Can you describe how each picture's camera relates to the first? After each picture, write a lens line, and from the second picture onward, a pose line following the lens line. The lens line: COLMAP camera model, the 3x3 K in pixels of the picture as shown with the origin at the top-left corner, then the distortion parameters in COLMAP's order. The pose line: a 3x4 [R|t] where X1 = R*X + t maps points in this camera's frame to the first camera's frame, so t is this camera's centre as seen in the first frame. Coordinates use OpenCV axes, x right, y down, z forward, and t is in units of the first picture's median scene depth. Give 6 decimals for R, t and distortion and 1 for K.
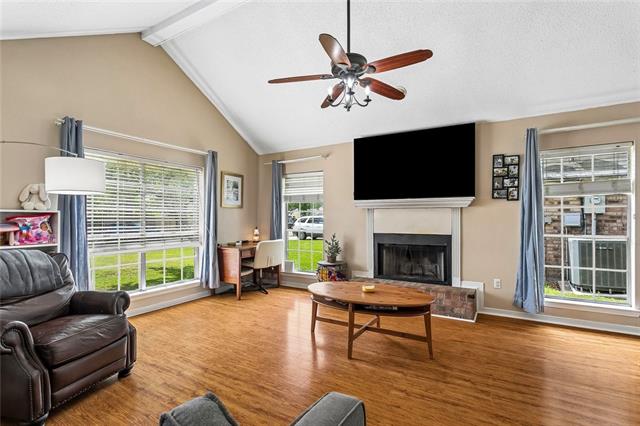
lens RADIAL K [[305.8, 0, 320.0], [0, 305.8, 213.0], [0, 0, 1]] dist [0.002674, 0.000154]
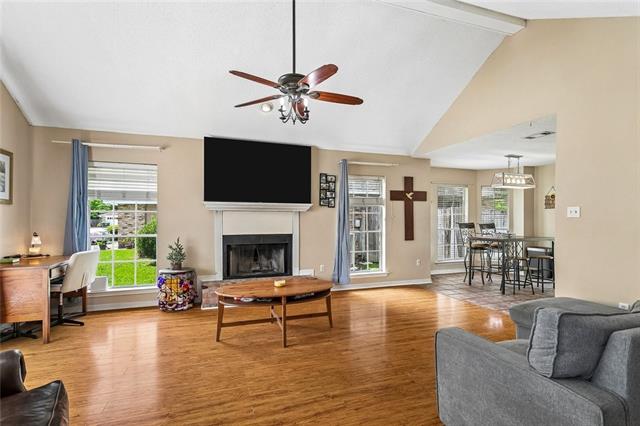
lens RADIAL K [[305.8, 0, 320.0], [0, 305.8, 213.0], [0, 0, 1]] dist [0.002674, 0.000154]
pose [[0.640635, 0.018723, 0.767617, -0.452695], [-0.012049, 0.999825, -0.014331, 0.004924], [-0.767751, -0.000068, 0.640748, 0.131826]]
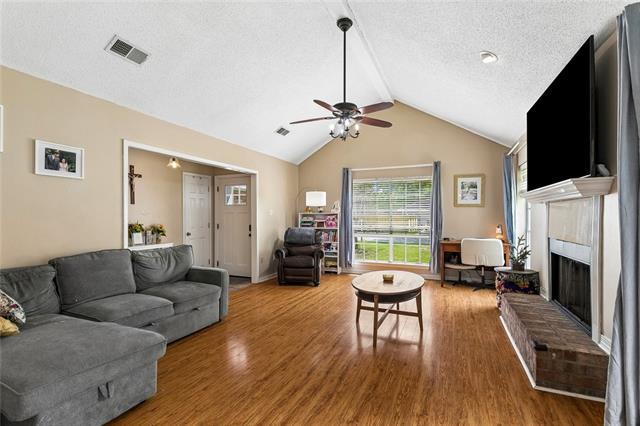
lens RADIAL K [[305.8, 0, 320.0], [0, 305.8, 213.0], [0, 0, 1]] dist [0.002674, 0.000154]
pose [[0.119358, -0.009195, -0.992809, 0.957384], [0.016407, 0.999839, -0.007287, 0.005398], [0.992716, -0.015420, 0.119489, 0.458065]]
